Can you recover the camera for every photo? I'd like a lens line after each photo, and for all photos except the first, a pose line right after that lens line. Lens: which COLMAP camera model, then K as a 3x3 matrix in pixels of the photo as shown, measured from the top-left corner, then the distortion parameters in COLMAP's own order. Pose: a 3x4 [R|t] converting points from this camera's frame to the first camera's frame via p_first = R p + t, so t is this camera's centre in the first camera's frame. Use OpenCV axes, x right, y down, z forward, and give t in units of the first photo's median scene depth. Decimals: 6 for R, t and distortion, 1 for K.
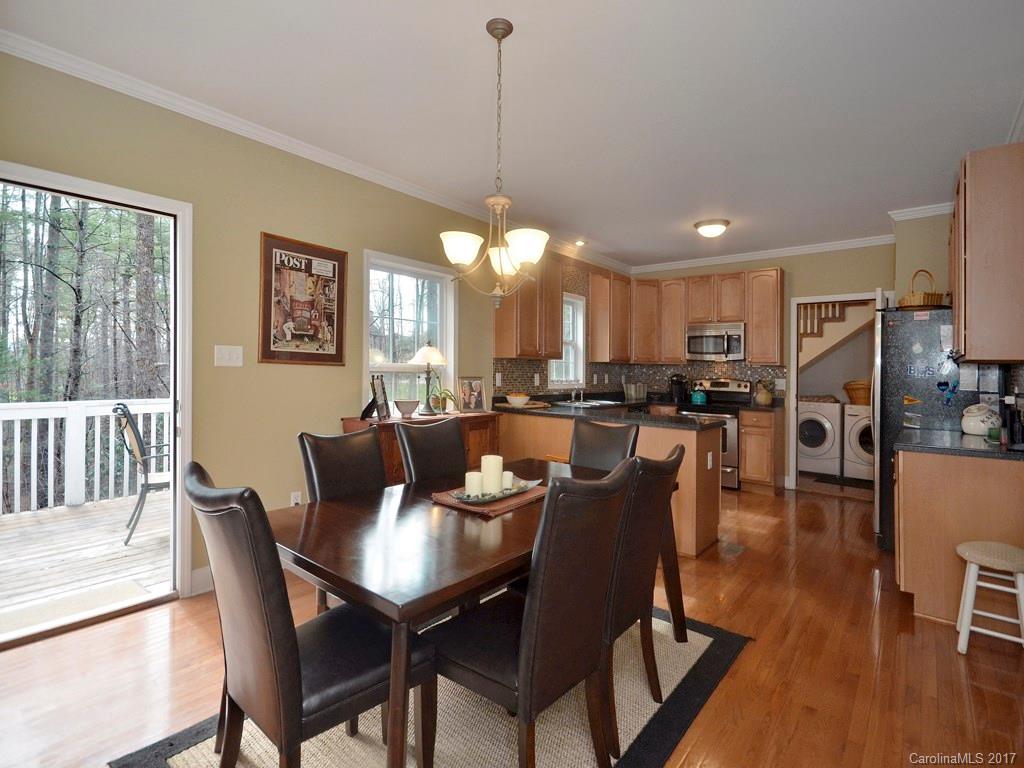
lens RADIAL K [[468.3, 0, 496.6], [0, 468.3, 356.8], [0, 0, 1]] dist [0.018545, 0.001225]
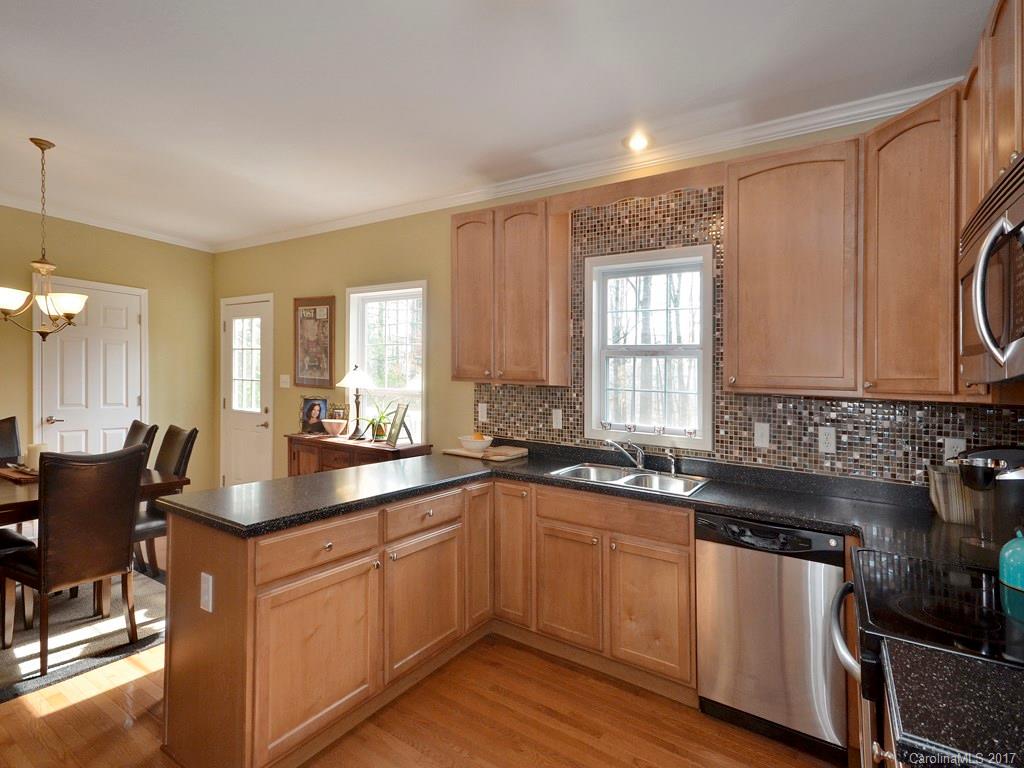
lens RADIAL K [[496.6, 0, 515.8], [0, 496.6, 394.0], [0, 0, 1]] dist [-0.000409, -0.000226]
pose [[0.182392, -0.000852, -0.983226, 0.677395], [-0.014833, 0.999883, -0.003618, 0.019556], [0.983114, 0.015245, 0.182358, 0.808790]]
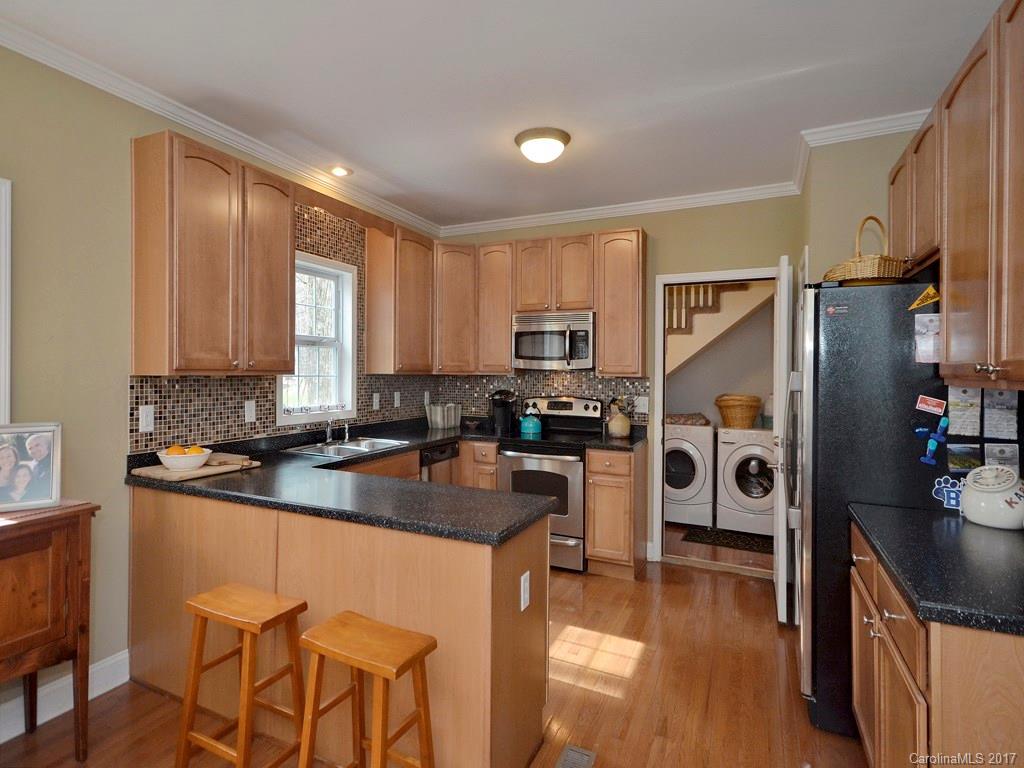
lens RADIAL K [[541.9, 0, 478.2], [0, 541.9, 378.2], [0, 0, 1]] dist [0.005081, 0.001110]
pose [[0.963757, -0.019815, 0.266045, 0.169522], [0.008541, 0.999018, 0.043467, -0.014299], [-0.266645, -0.039619, 0.962980, 0.313843]]
